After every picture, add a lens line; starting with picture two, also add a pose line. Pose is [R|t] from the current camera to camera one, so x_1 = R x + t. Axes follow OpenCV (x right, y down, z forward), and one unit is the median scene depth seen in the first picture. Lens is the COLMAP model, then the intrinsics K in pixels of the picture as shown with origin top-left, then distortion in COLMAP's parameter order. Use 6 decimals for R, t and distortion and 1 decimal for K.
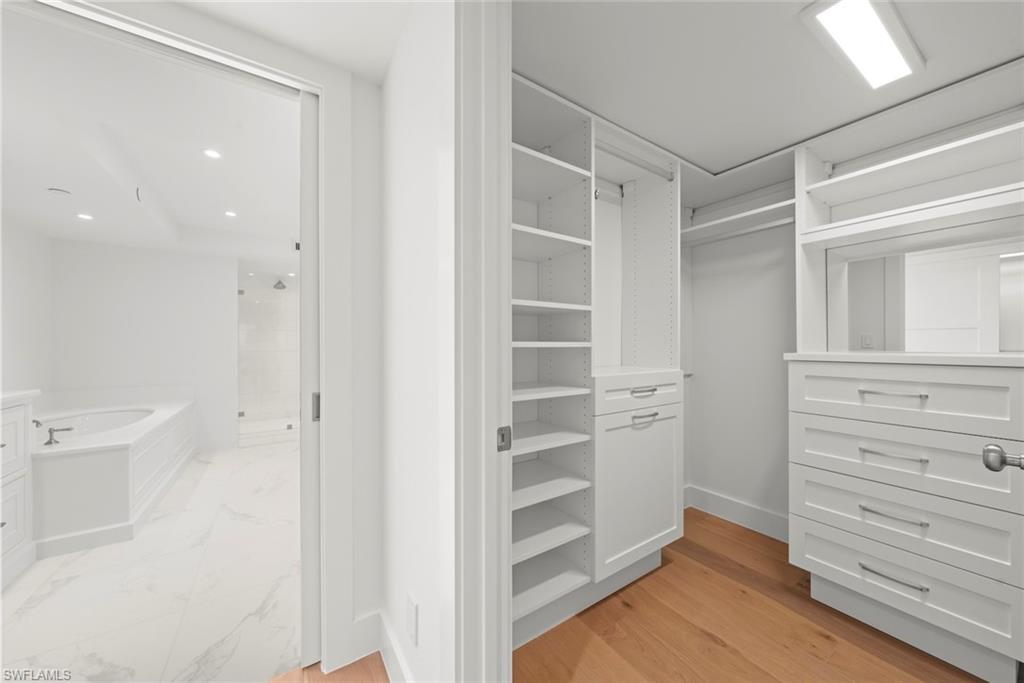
lens RADIAL K [[353.5, 0, 512.0], [0, 353.5, 341.5], [0, 0, 1]] dist [-0.001525, -0.000098]
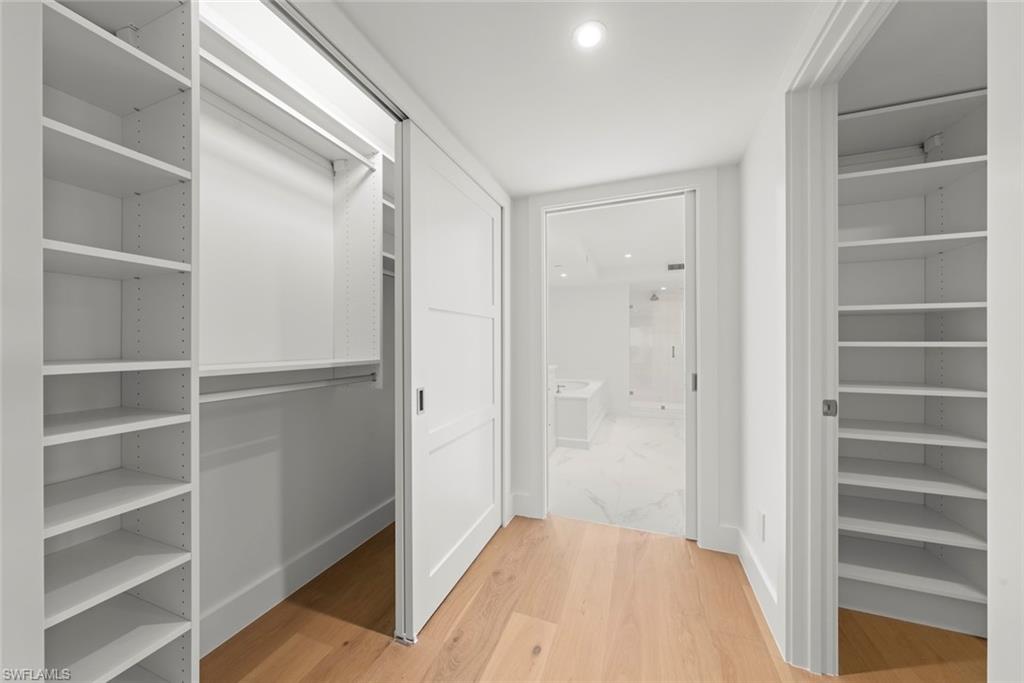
lens RADIAL K [[344.8, 0, 512.0], [0, 344.8, 341.5], [0, 0, 1]] dist [-0.008918, 0.000033]
pose [[0.580870, -0.002092, -0.813994, 0.181330], [0.003046, 0.999995, -0.000396, -0.002791], [0.813991, -0.002249, 0.580873, -0.444492]]
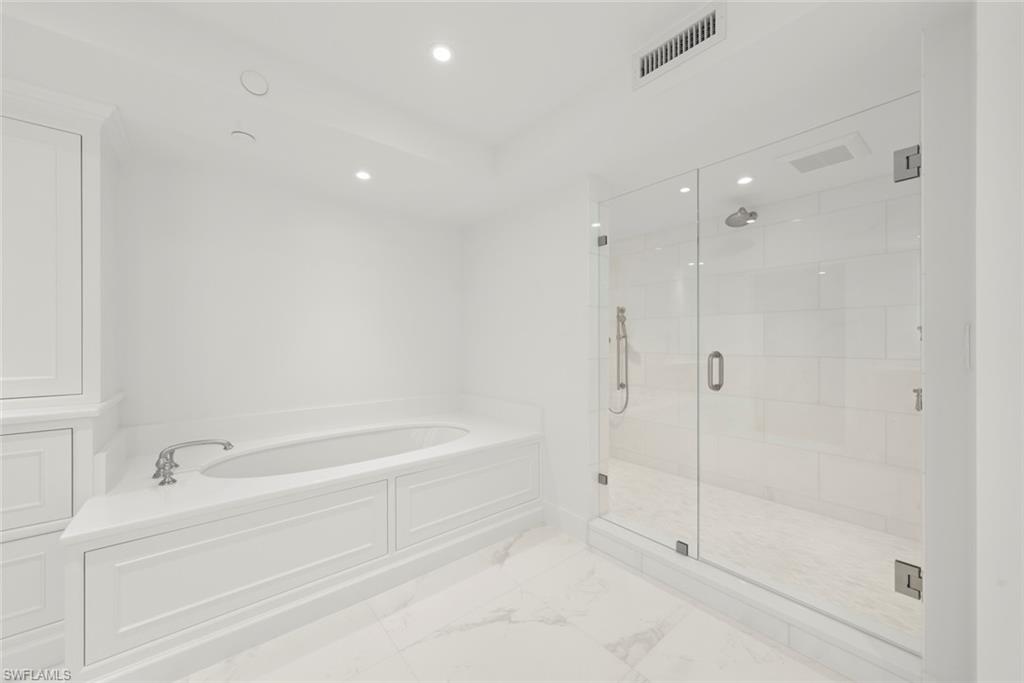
lens RADIAL K [[374.1, 0, 512.0], [0, 374.1, 341.5], [0, 0, 1]] dist [-0.000913, -0.000126]
pose [[0.123165, 0.004409, -0.992376, -0.583503], [0.003694, 0.999981, 0.004901, 0.008818], [0.992379, -0.004269, 0.123147, 1.902731]]
